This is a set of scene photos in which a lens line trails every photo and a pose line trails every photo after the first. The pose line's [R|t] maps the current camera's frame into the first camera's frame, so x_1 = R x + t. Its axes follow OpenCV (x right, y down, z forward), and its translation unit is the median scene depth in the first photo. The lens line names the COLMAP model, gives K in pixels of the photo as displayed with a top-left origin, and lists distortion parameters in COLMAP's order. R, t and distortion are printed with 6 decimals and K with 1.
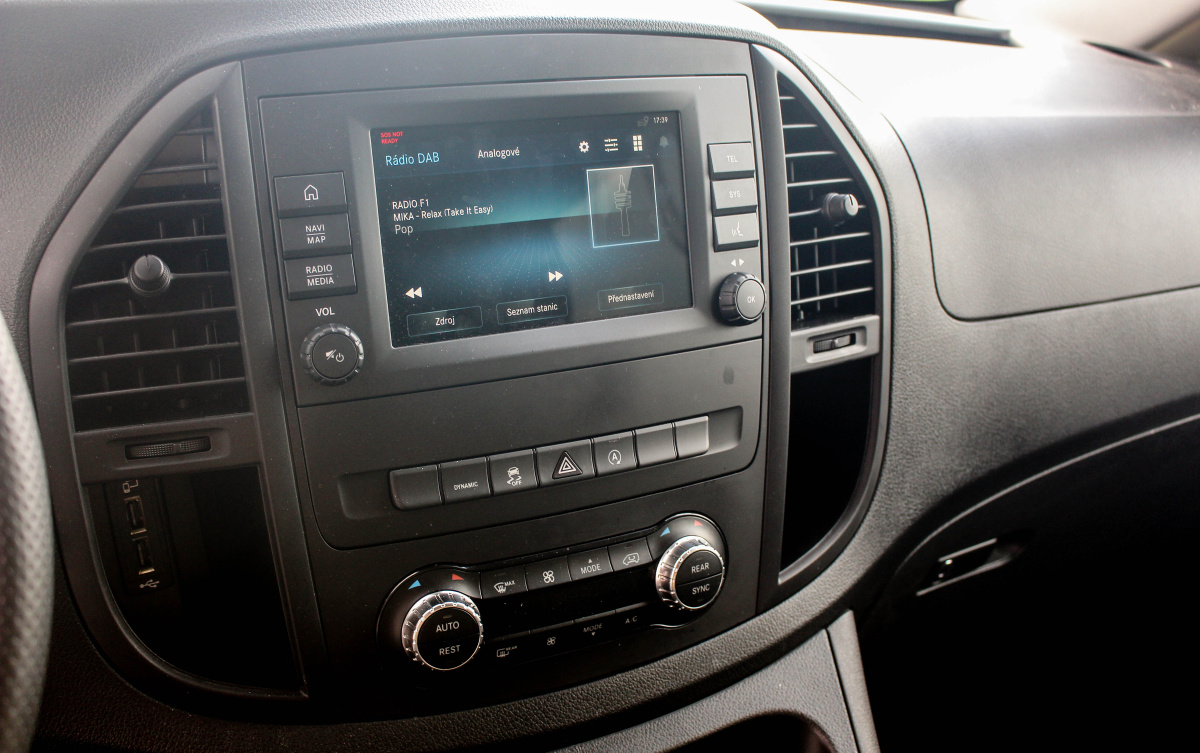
lens RADIAL K [[1000.7, 0, 600.1], [0, 1000.7, 376.9], [0, 0, 1]] dist [-0.030539, 0.005653]
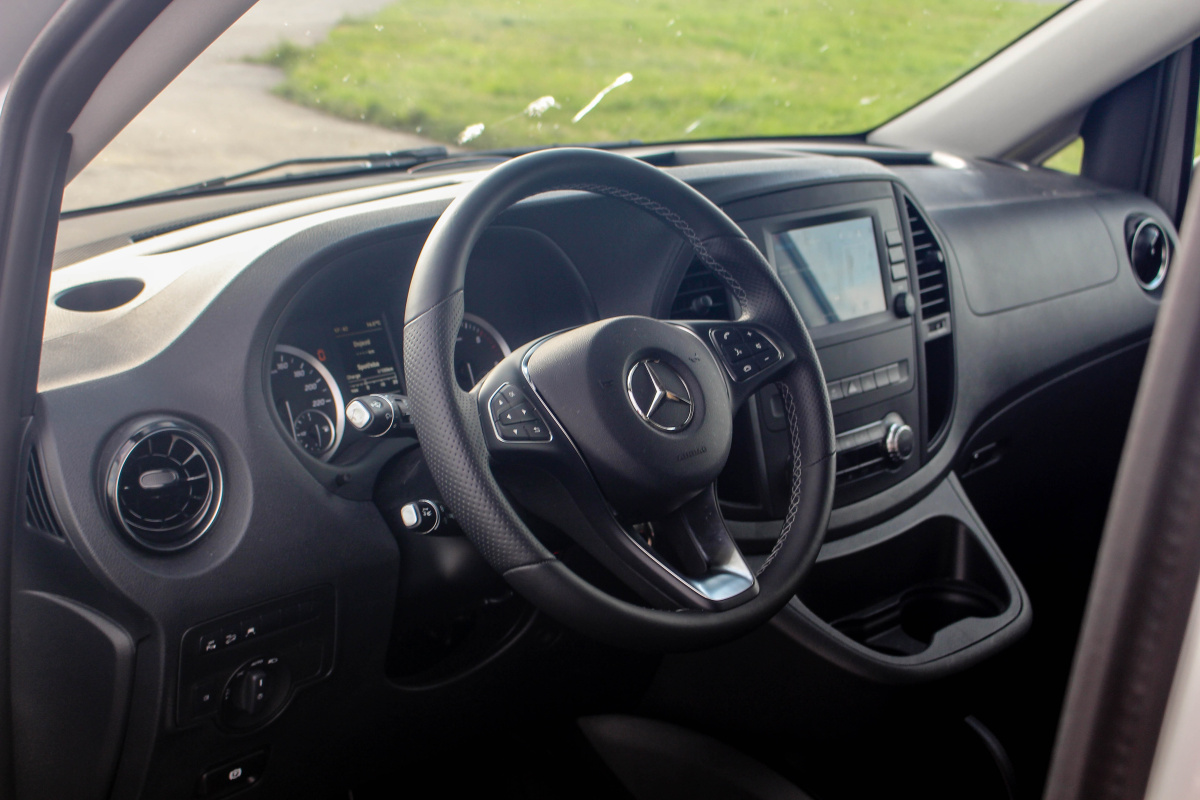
lens RADIAL K [[1068.1, 0, 599.4], [0, 1068.1, 398.7], [0, 0, 1]] dist [0.010696, 0.002297]
pose [[0.969477, -0.097751, 0.224853, -0.922812], [0.116781, 0.990477, -0.072922, 0.187569], [-0.215583, 0.096955, 0.971660, -0.913289]]
